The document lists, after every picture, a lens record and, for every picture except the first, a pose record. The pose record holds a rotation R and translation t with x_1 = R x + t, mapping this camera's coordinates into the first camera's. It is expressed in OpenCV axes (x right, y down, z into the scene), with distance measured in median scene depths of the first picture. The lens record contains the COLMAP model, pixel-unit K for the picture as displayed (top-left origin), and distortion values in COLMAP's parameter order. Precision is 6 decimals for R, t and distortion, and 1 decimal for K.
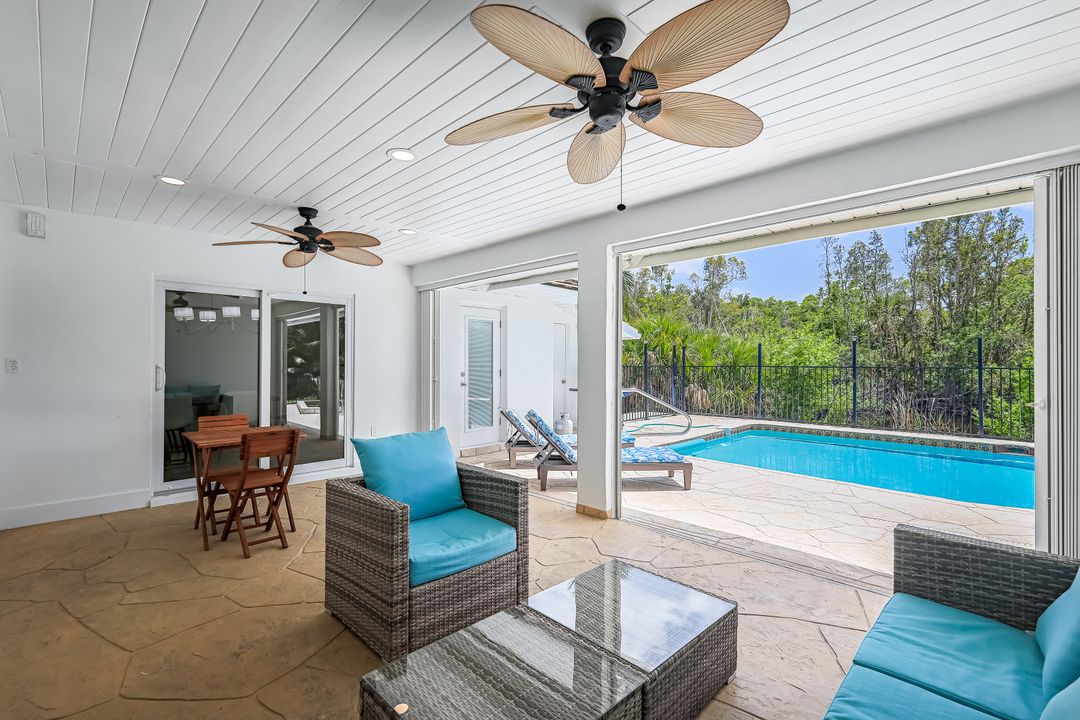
lens RADIAL K [[472.3, 0, 539.6], [0, 472.3, 357.7], [0, 0, 1]] dist [0.002424, 0.000016]
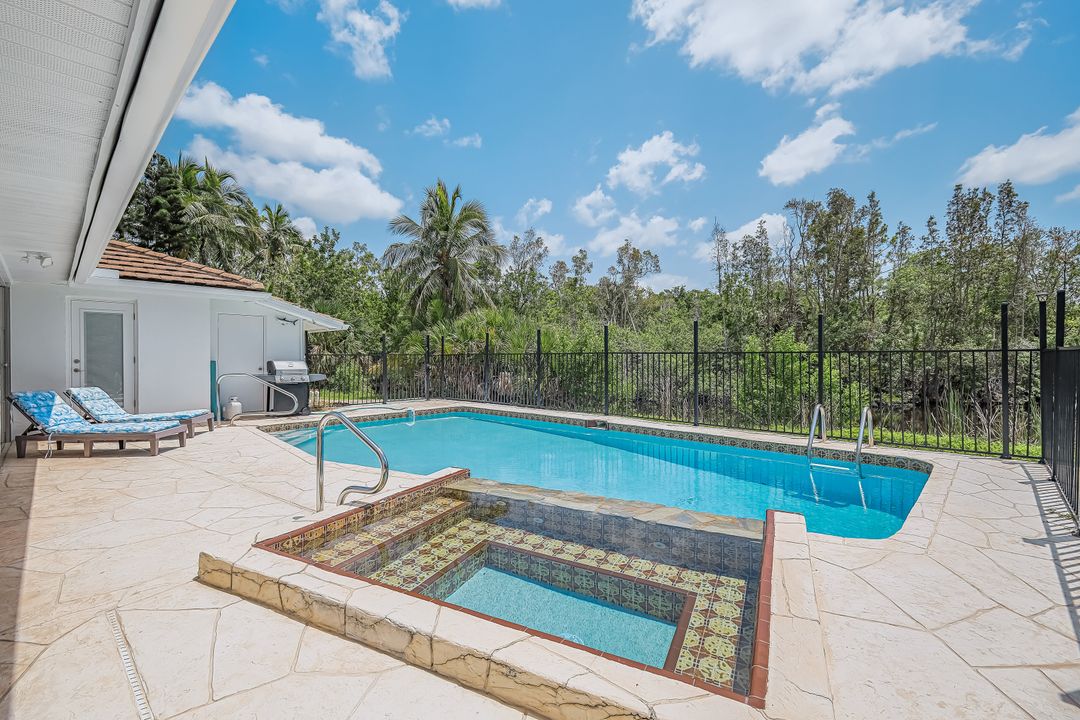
lens RADIAL K [[469.7, 0, 544.1], [0, 469.7, 355.2], [0, 0, 1]] dist [0.000701, 0.000419]
pose [[0.999831, -0.010116, 0.015360, 0.278871], [0.009961, 0.999899, 0.010110, 0.005959], [-0.015460, -0.009955, 0.999831, -0.043421]]
